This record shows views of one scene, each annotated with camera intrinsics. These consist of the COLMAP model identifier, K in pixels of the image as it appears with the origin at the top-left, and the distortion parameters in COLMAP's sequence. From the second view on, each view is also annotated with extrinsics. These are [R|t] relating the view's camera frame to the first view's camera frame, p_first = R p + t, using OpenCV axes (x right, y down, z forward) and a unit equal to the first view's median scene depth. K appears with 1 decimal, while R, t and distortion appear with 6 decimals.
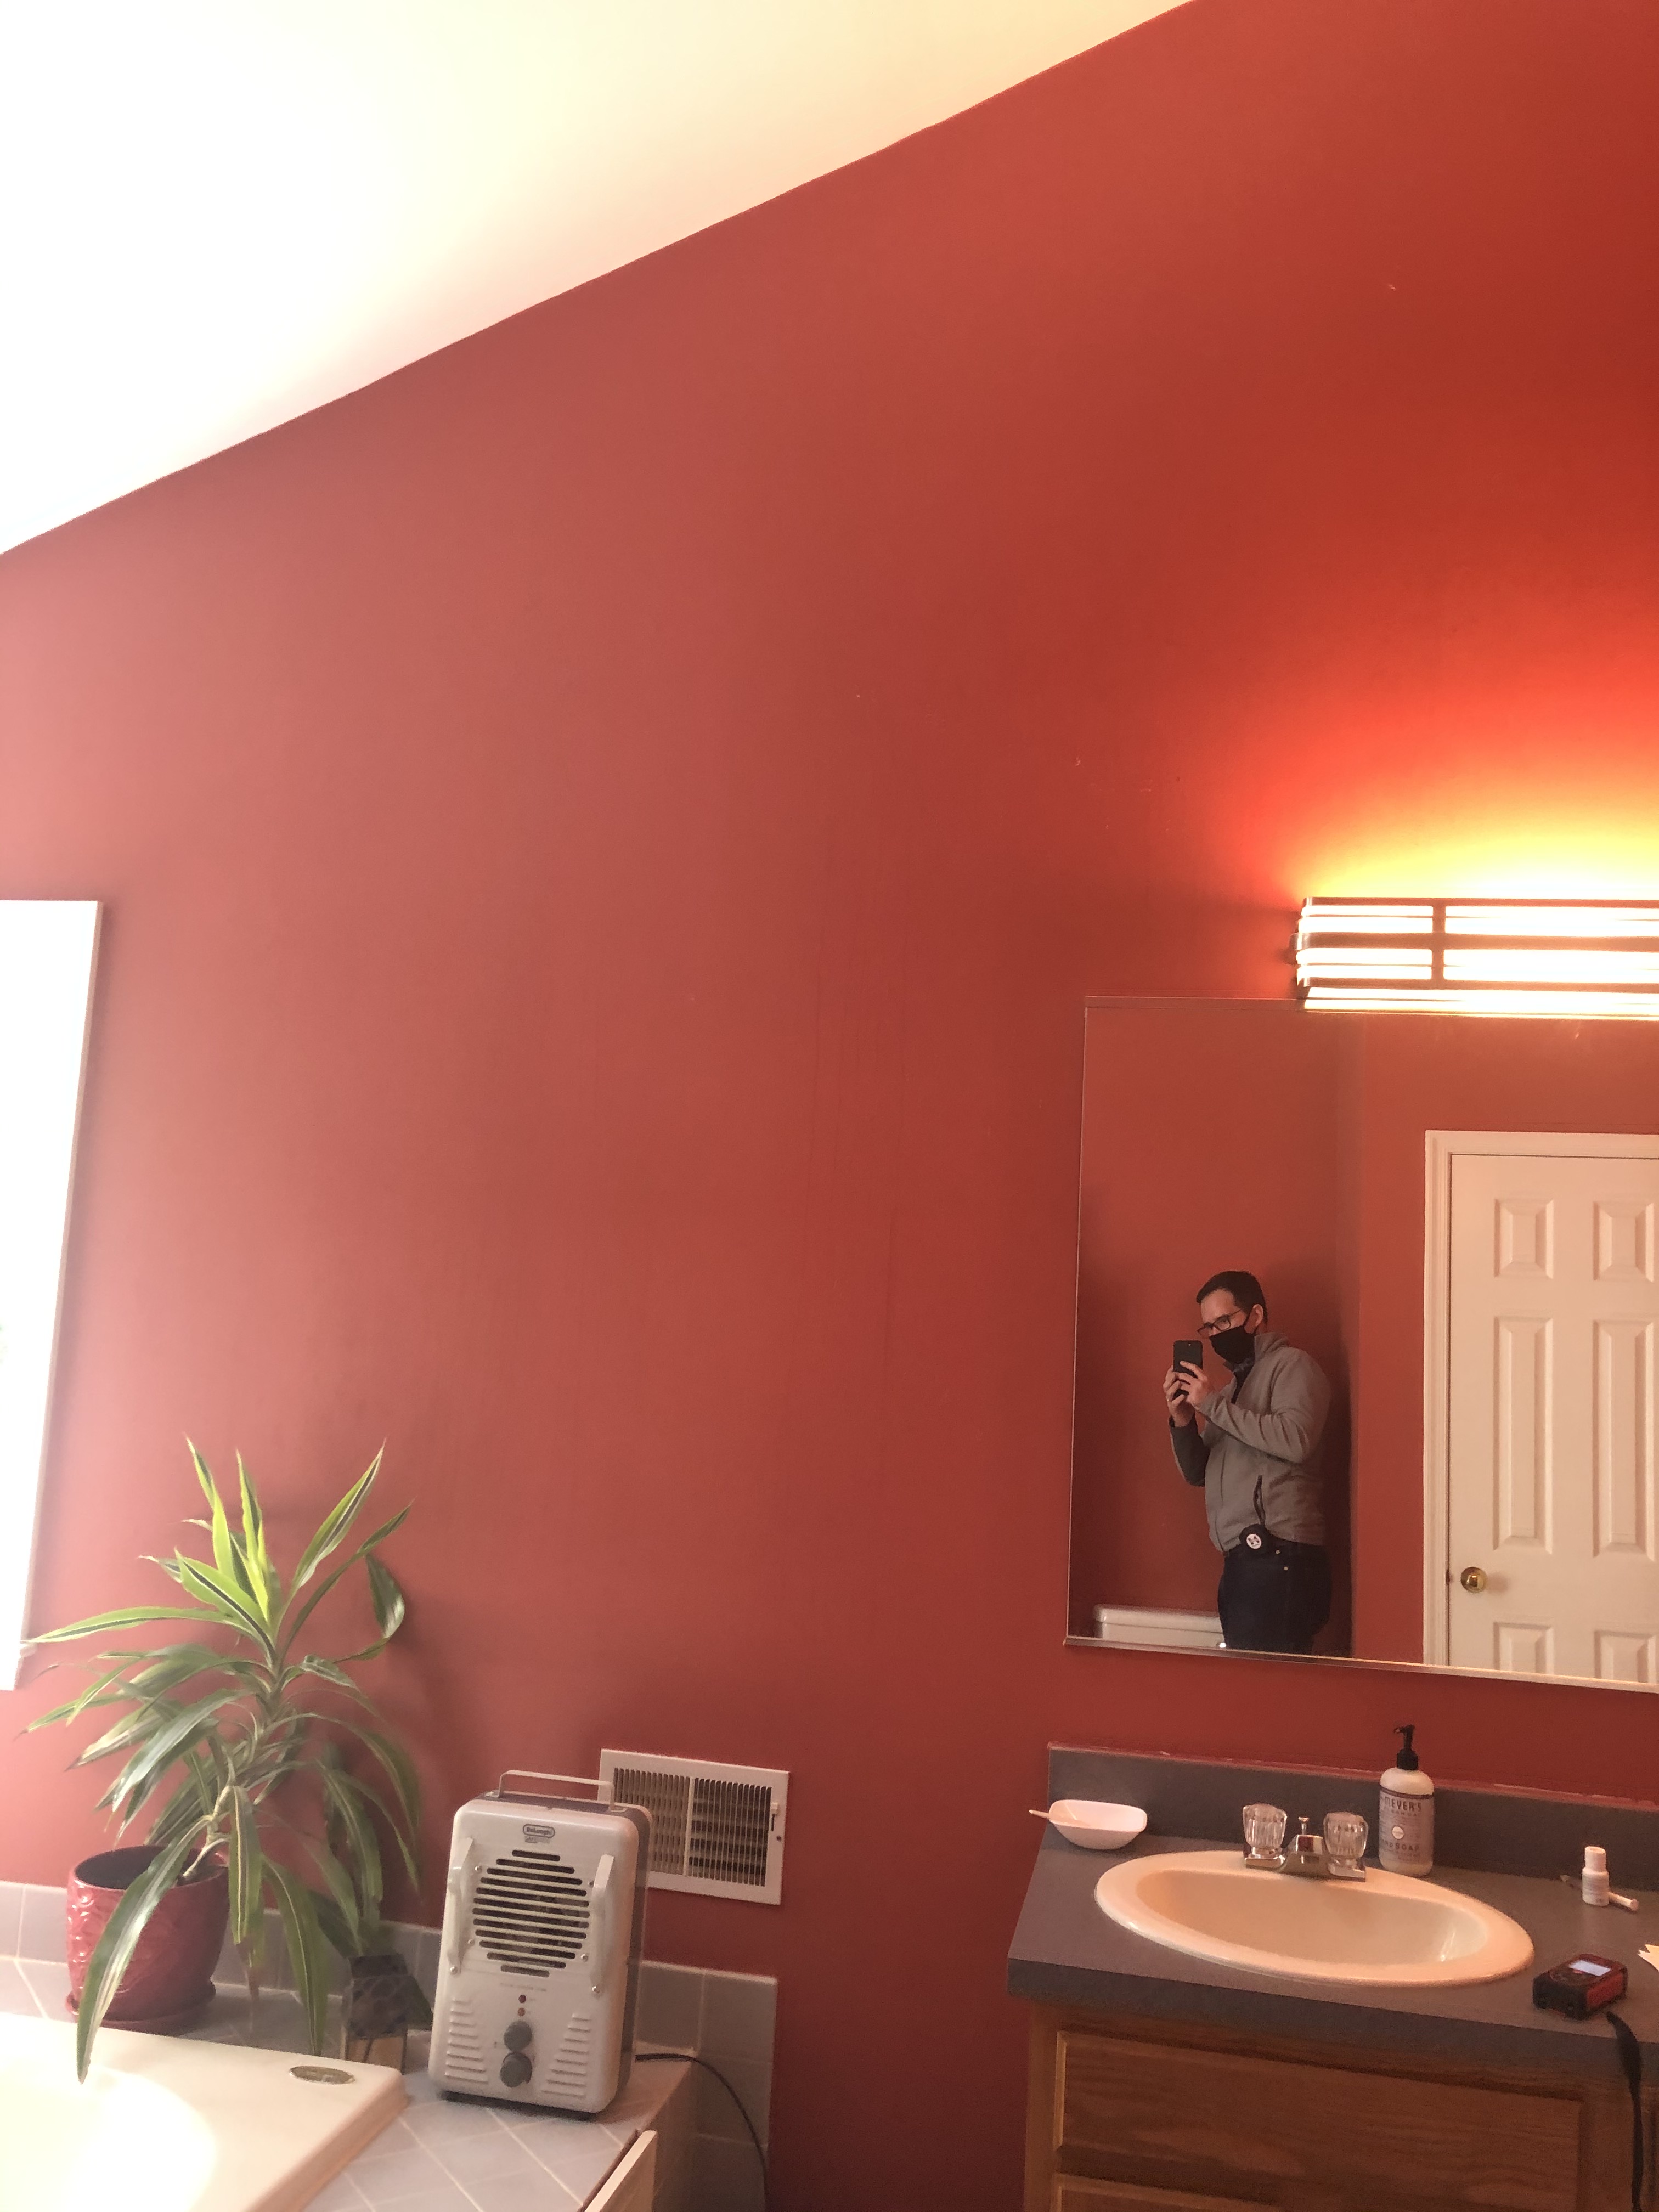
lens RADIAL K [[1823.9, 0, 819.2], [0, 1823.9, 1104.3], [0, 0, 1]] dist [0.047383, -0.050495]
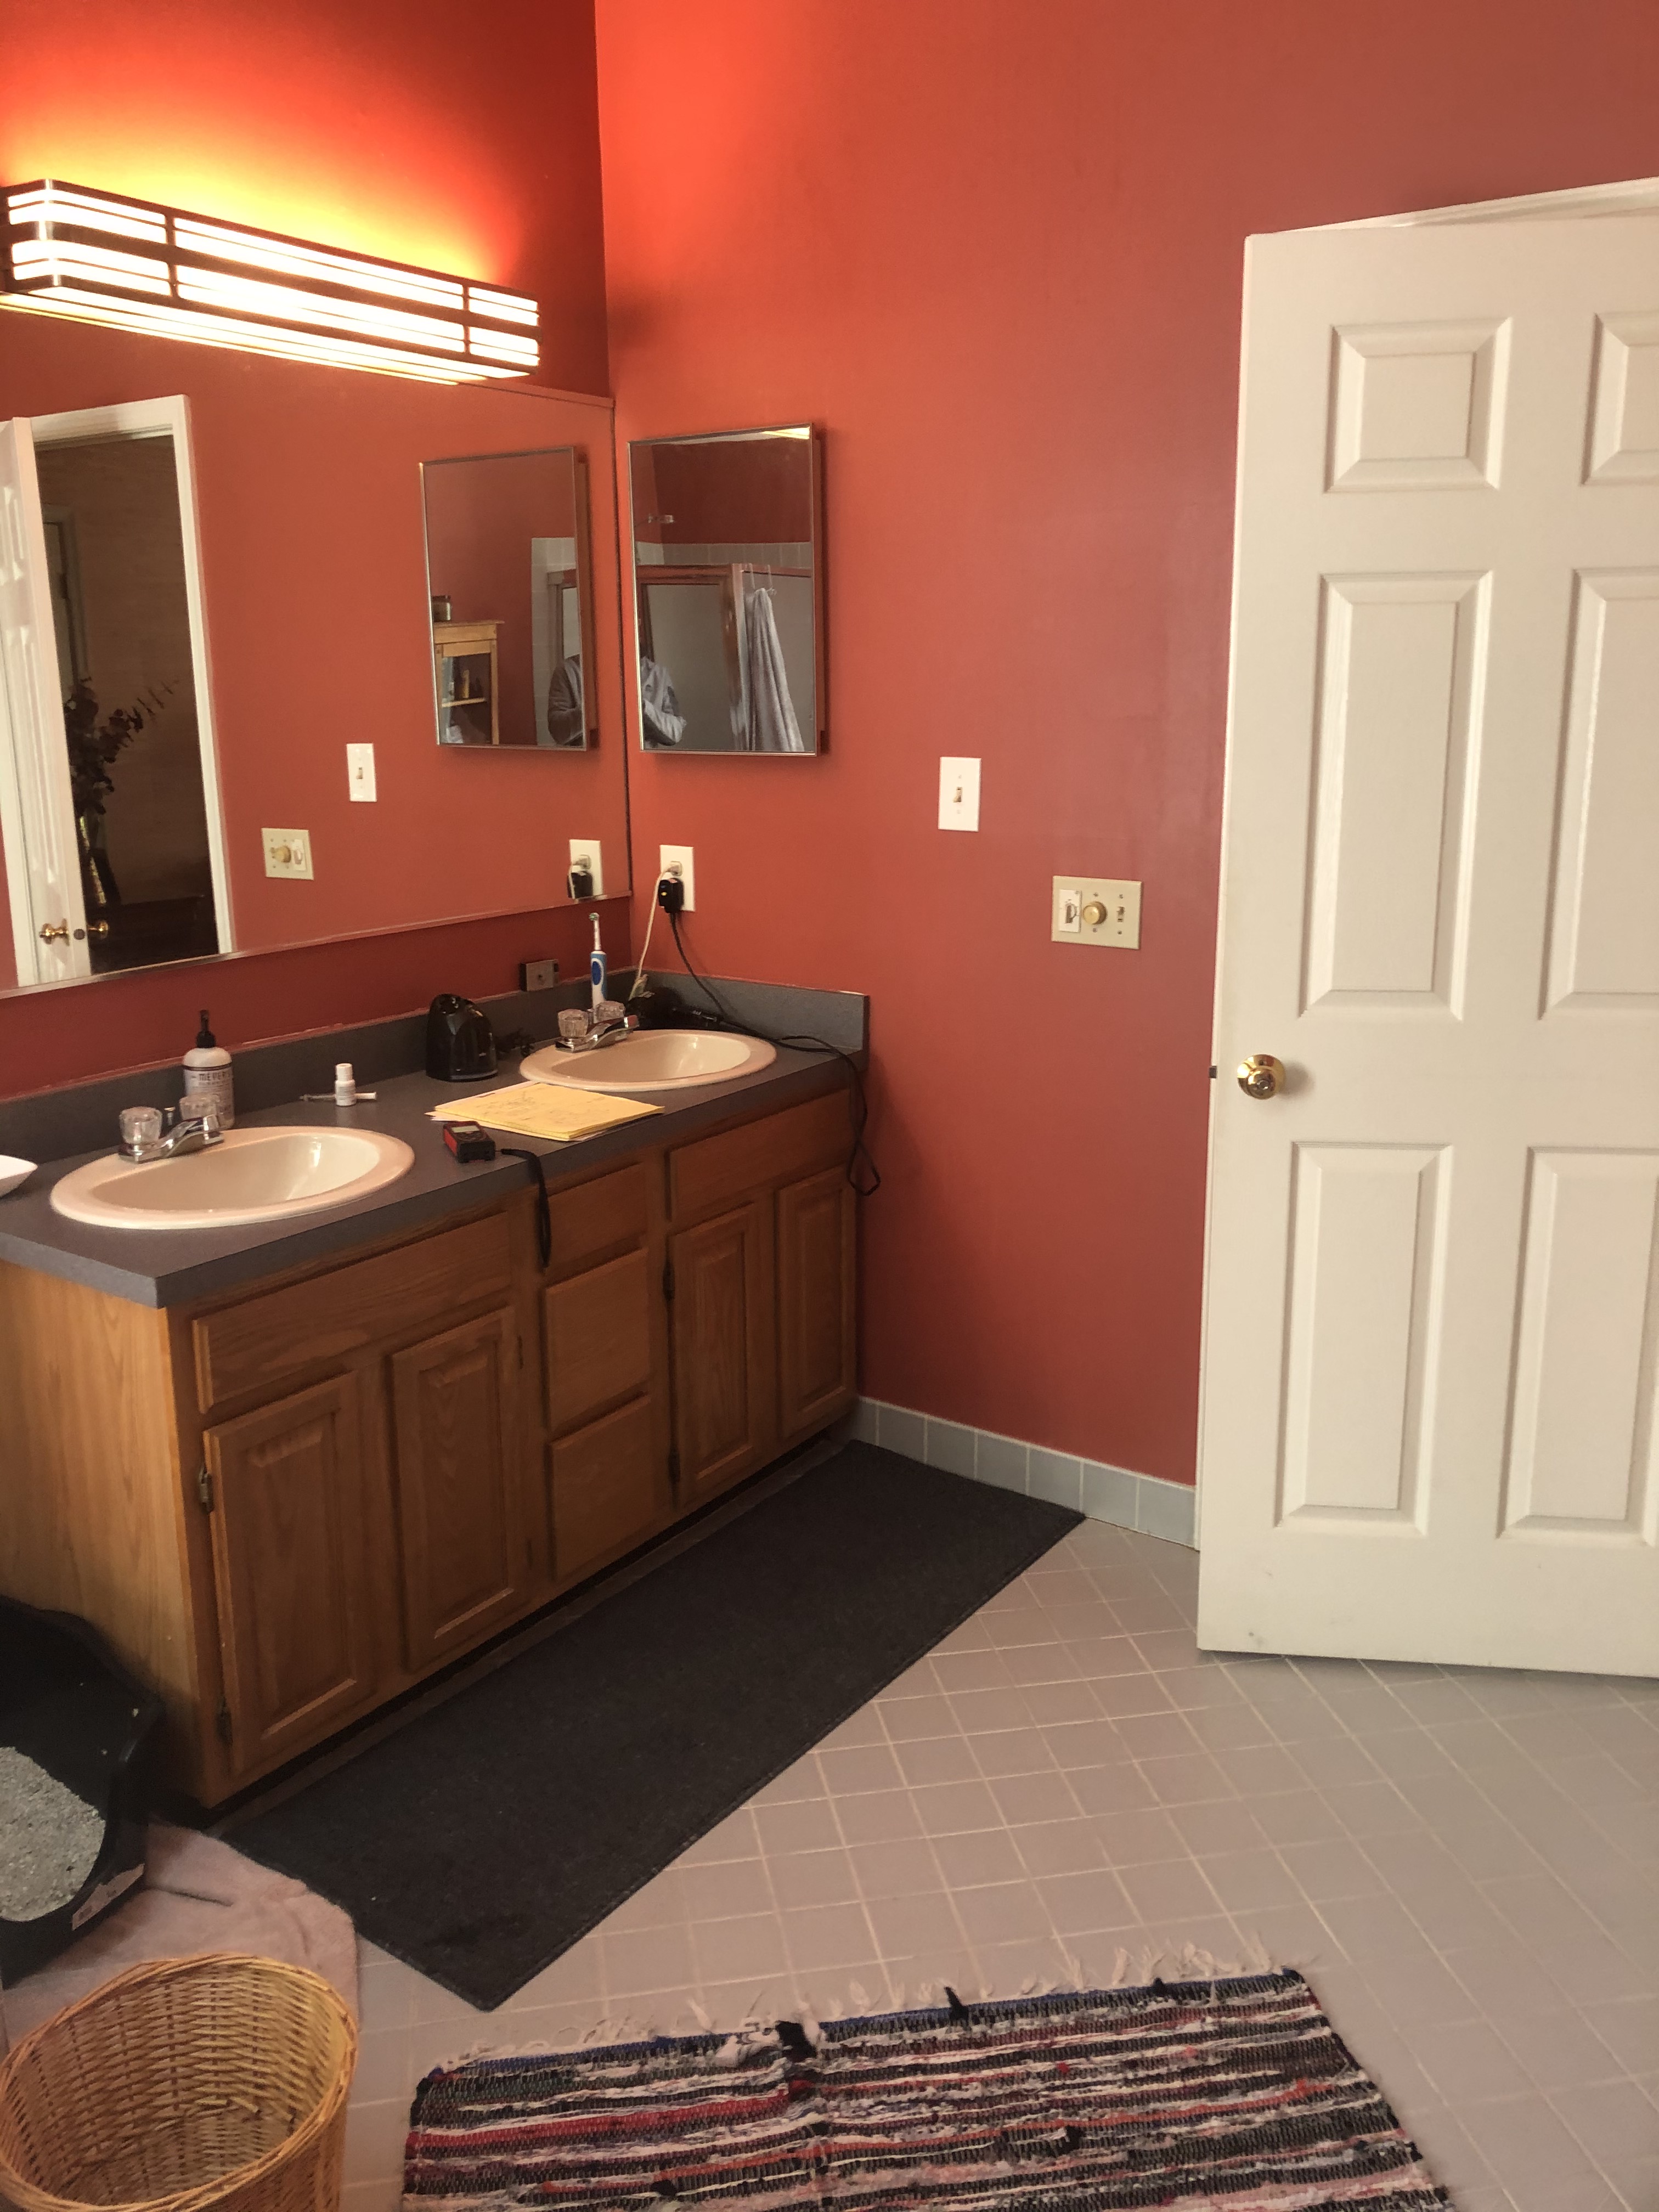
lens RADIAL K [[1823.9, 0, 821.9], [0, 1823.9, 1106.4], [0, 0, 1]] dist [0.047383, -0.050495]
pose [[0.380679, -0.269953, 0.884426, -0.540137], [-0.078018, 0.943652, 0.321611, -0.001585], [-0.921410, -0.191432, 0.338167, 0.245207]]
